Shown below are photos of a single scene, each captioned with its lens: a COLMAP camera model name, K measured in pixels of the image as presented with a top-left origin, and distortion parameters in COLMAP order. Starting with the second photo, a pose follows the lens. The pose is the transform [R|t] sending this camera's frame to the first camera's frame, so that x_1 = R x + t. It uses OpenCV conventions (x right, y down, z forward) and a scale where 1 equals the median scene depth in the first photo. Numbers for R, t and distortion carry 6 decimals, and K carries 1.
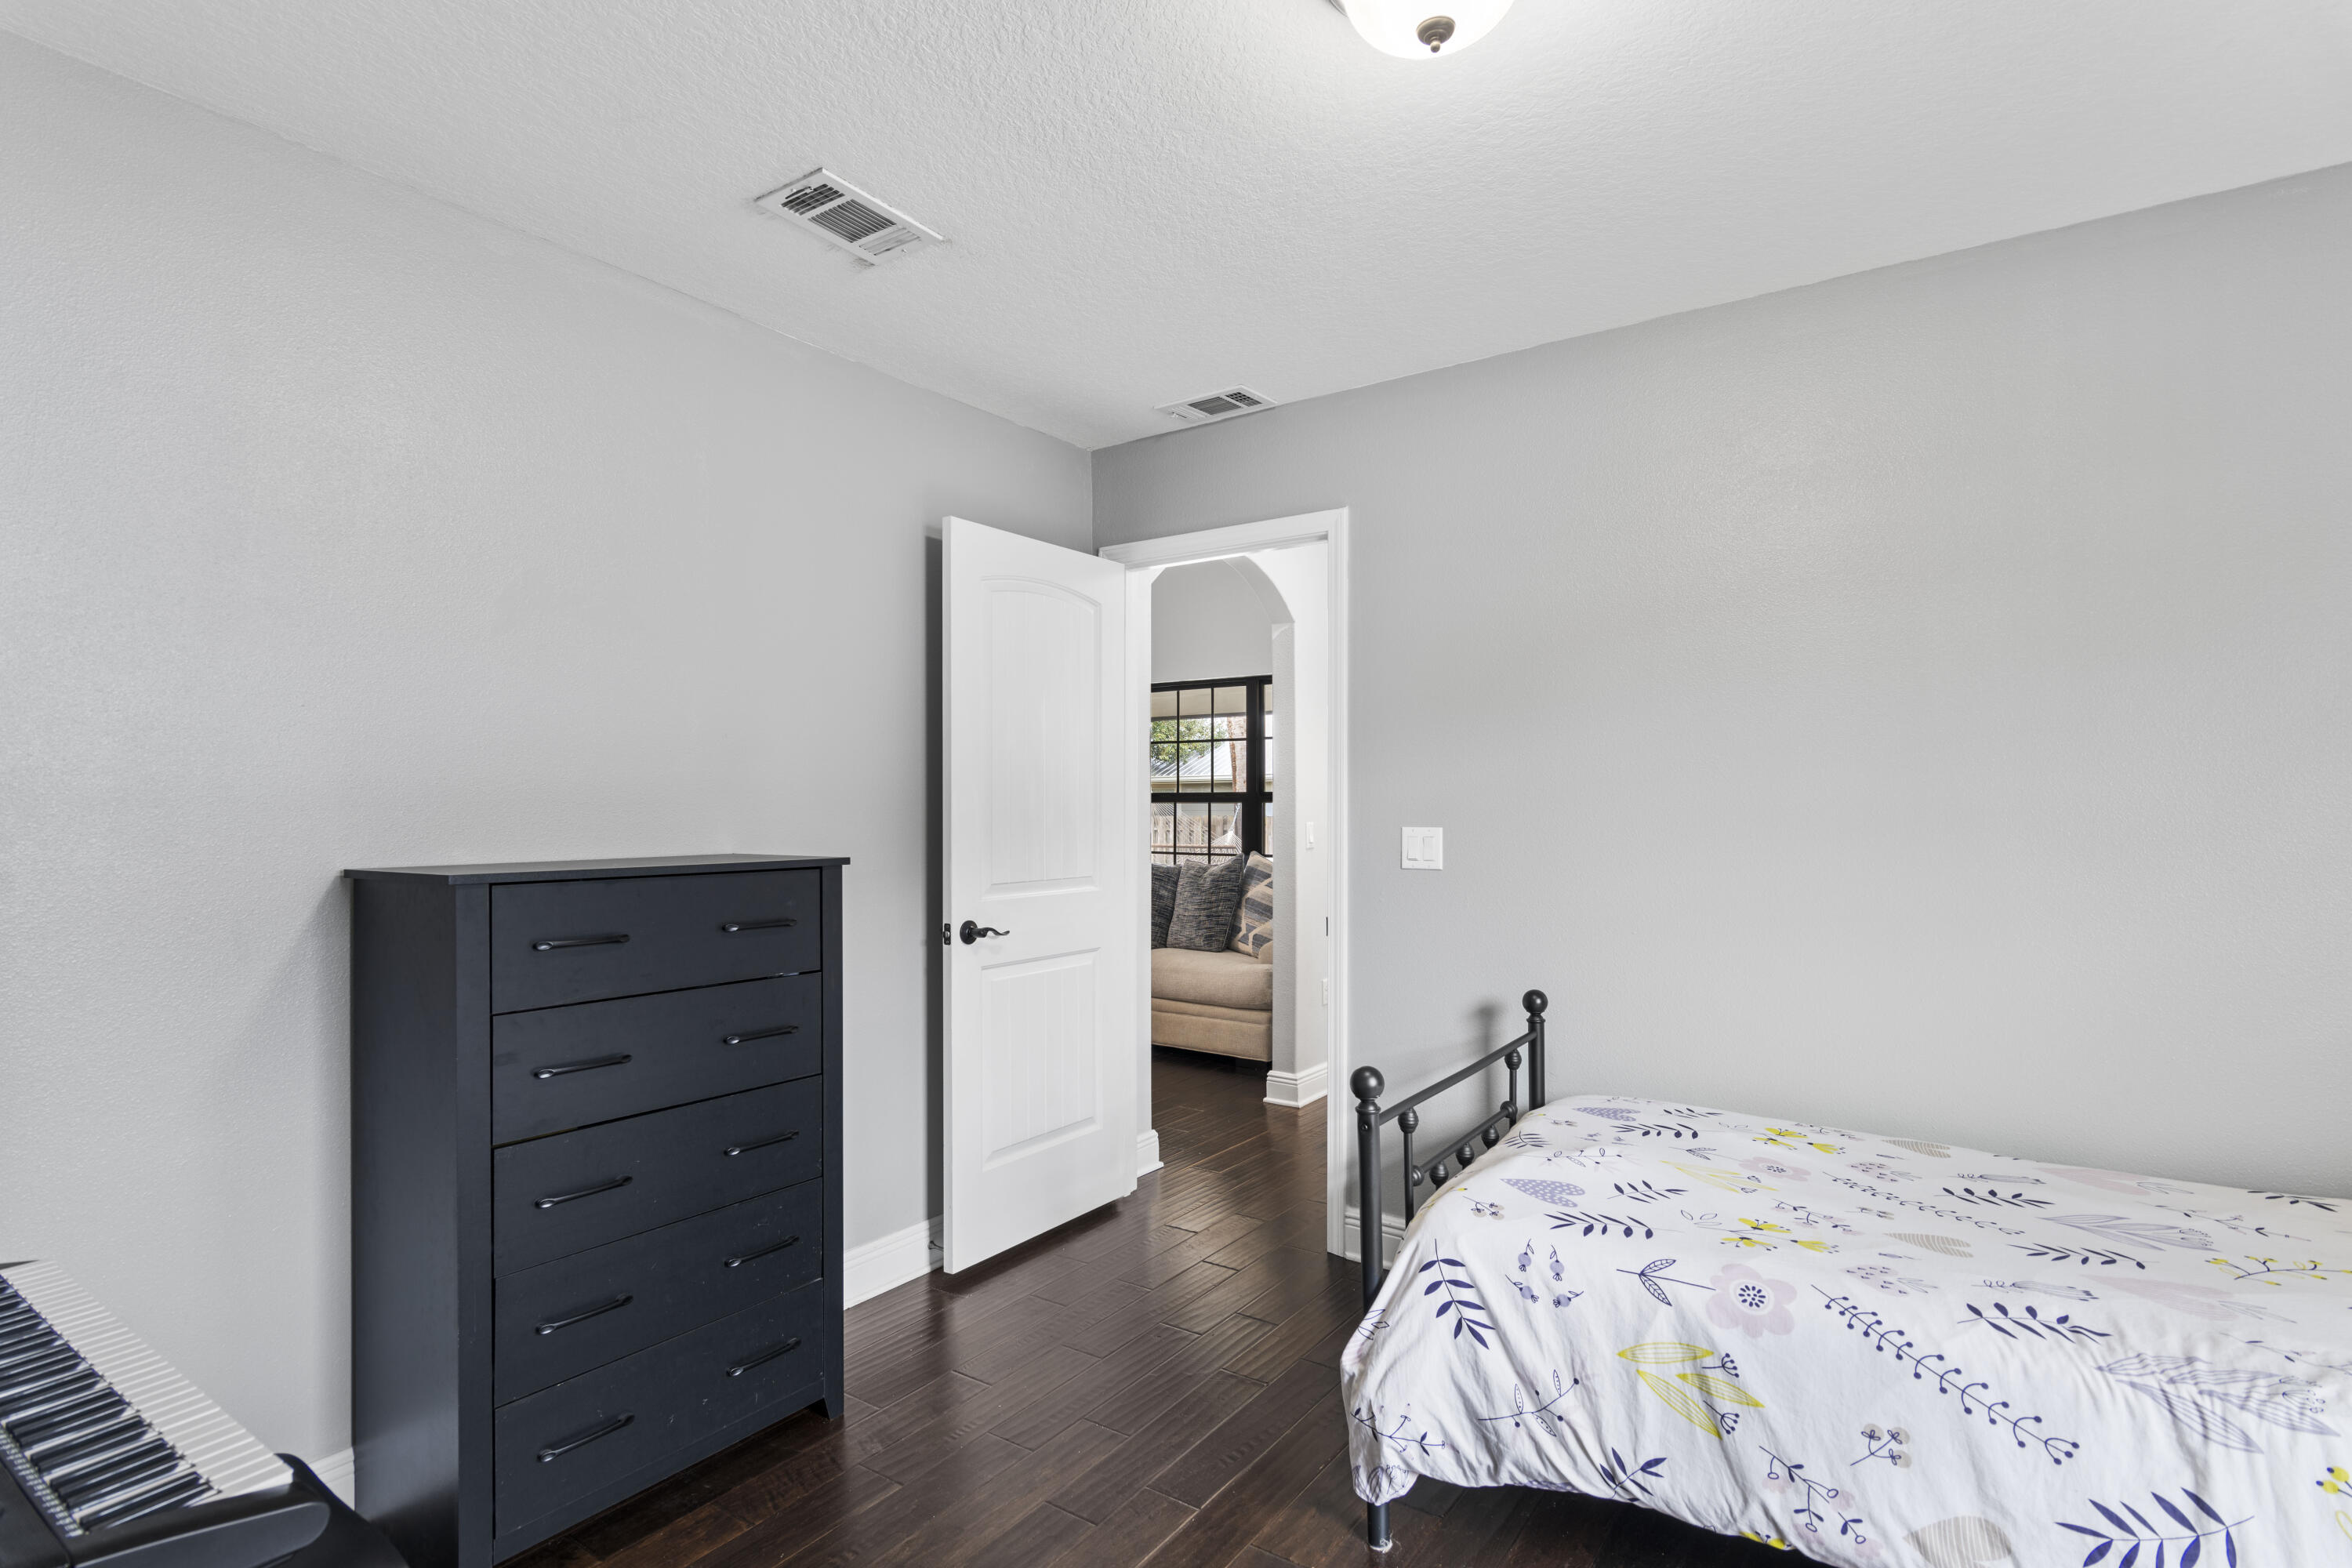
lens RADIAL K [[1148.9, 0, 1172.8], [0, 1148.9, 801.8], [0, 0, 1]] dist [0.001649, 0.000203]
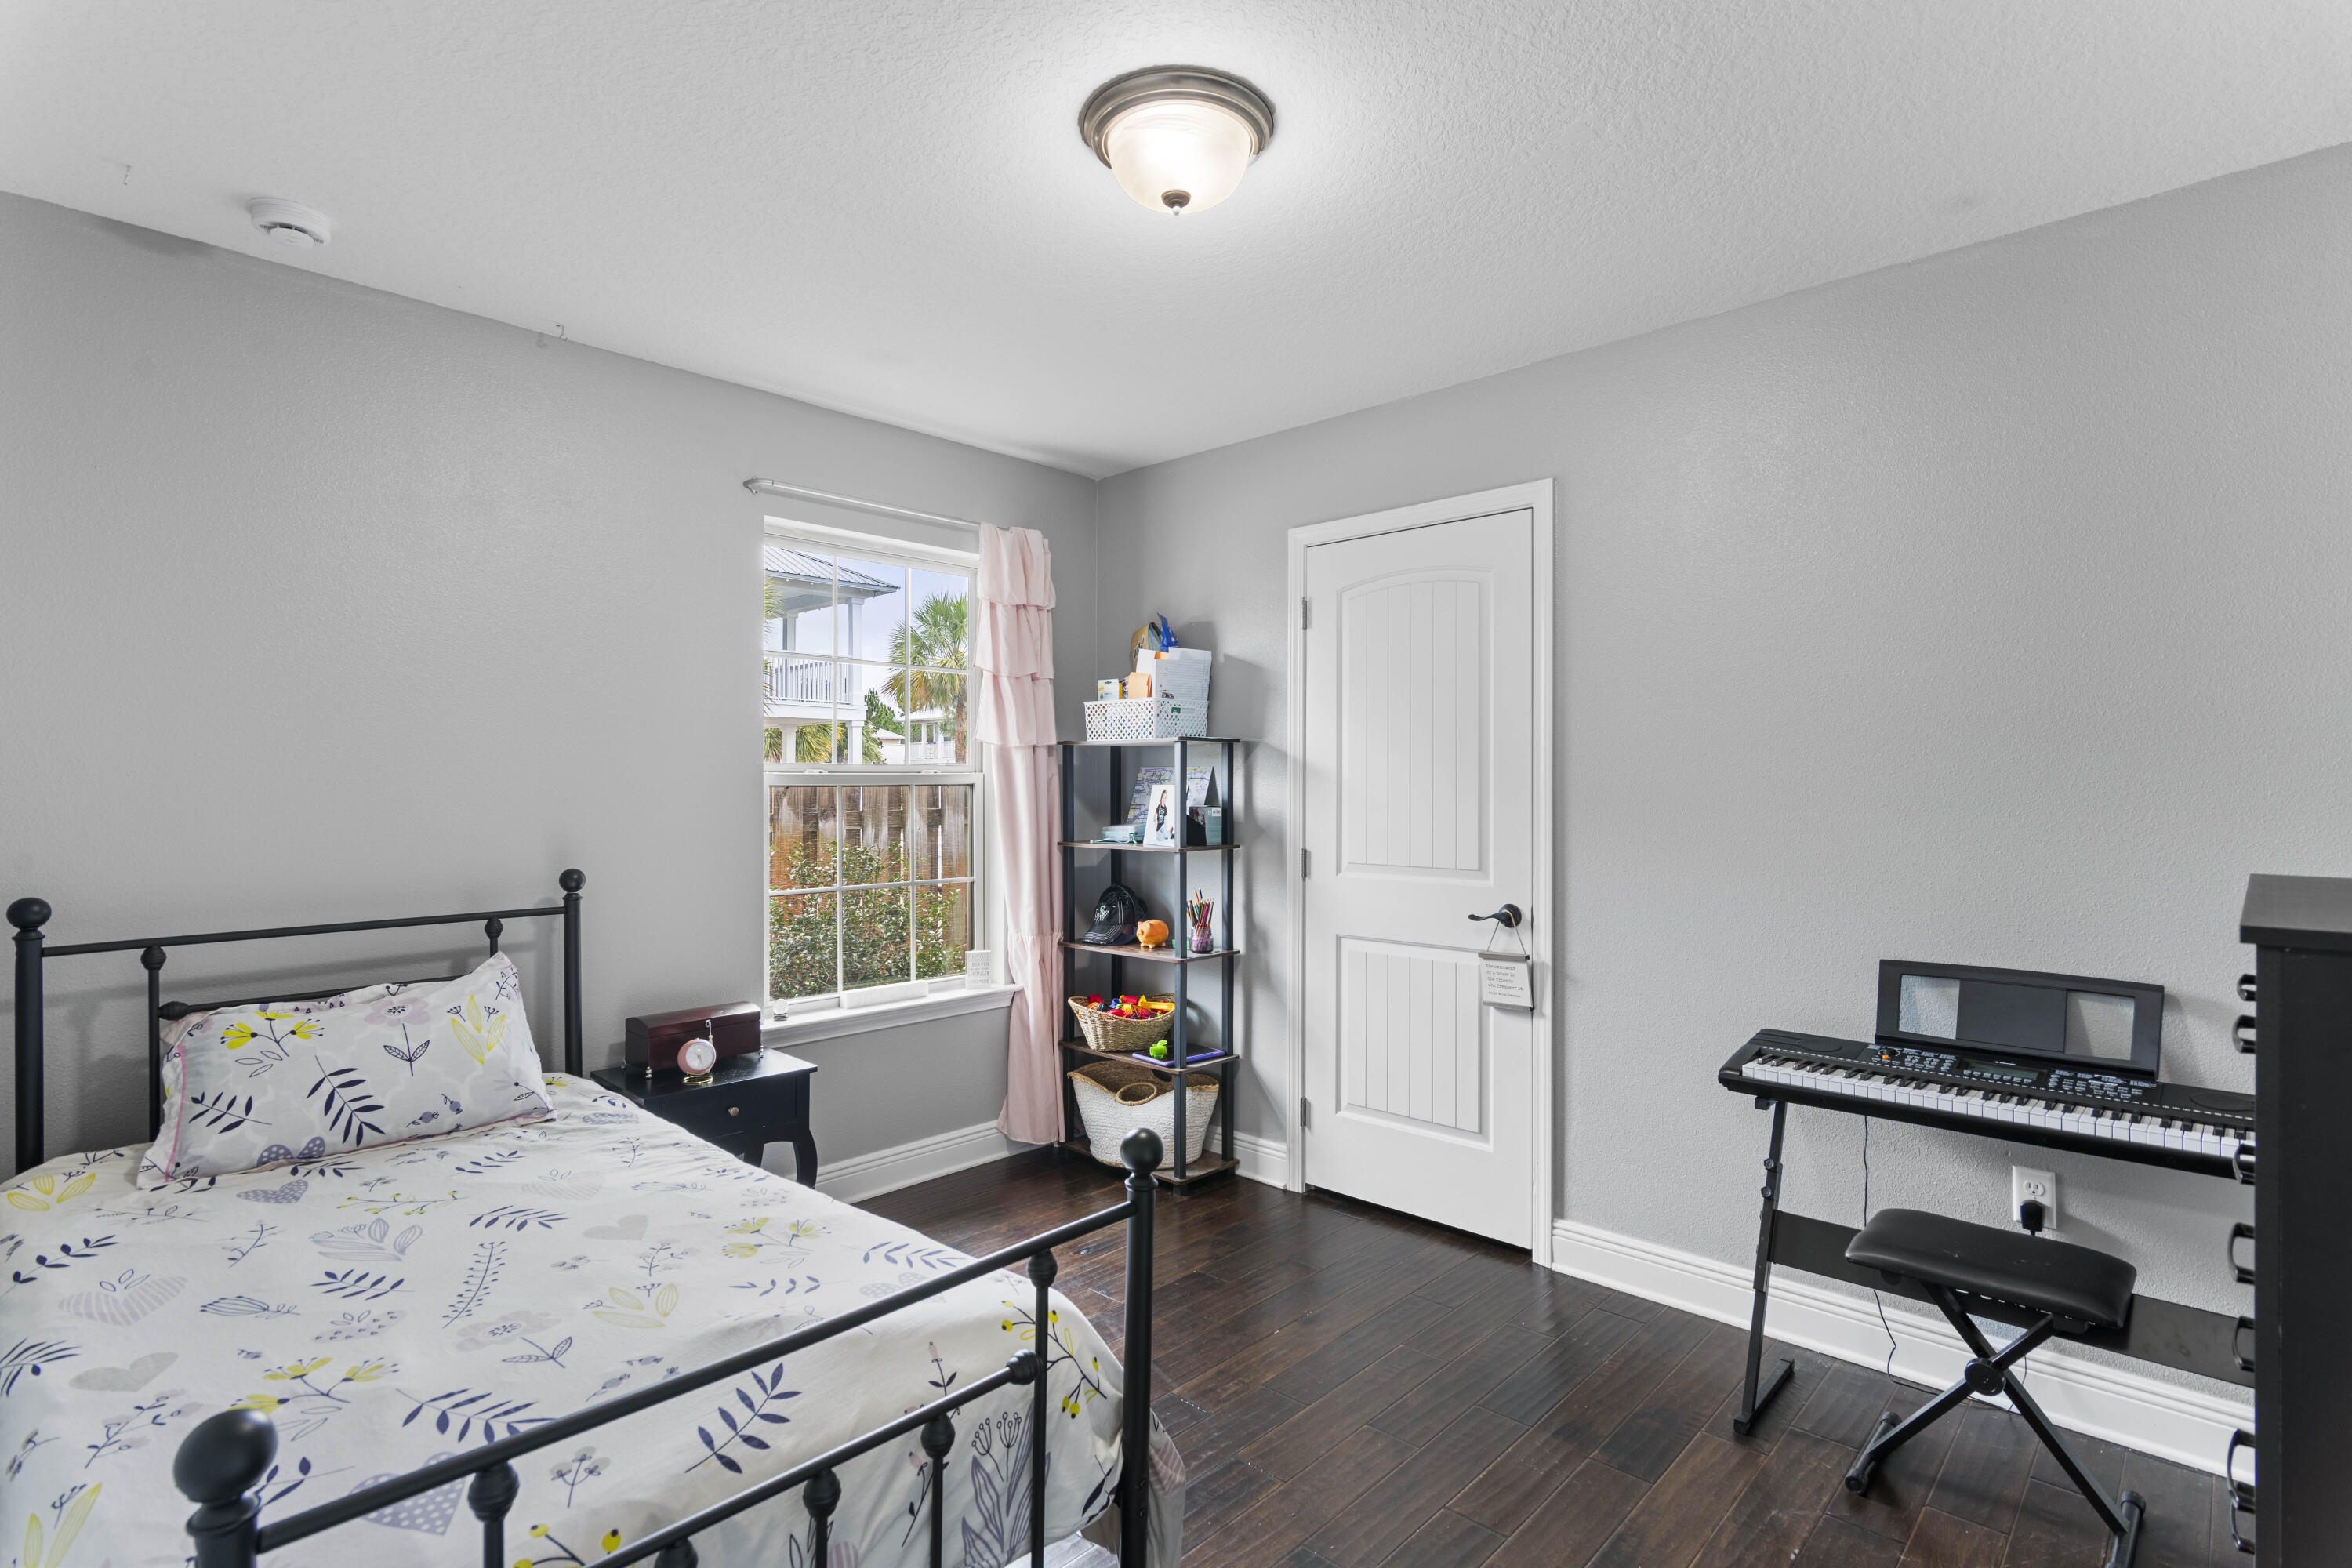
lens RADIAL K [[1153.6, 0, 1175.6], [0, 1153.6, 764.4], [0, 0, 1]] dist [0.000062, 0.000017]
pose [[-0.987818, 0.005844, 0.155504, 0.021428], [0.004090, 0.999924, -0.011599, -0.008094], [-0.155560, -0.010822, -0.987767, 1.726477]]
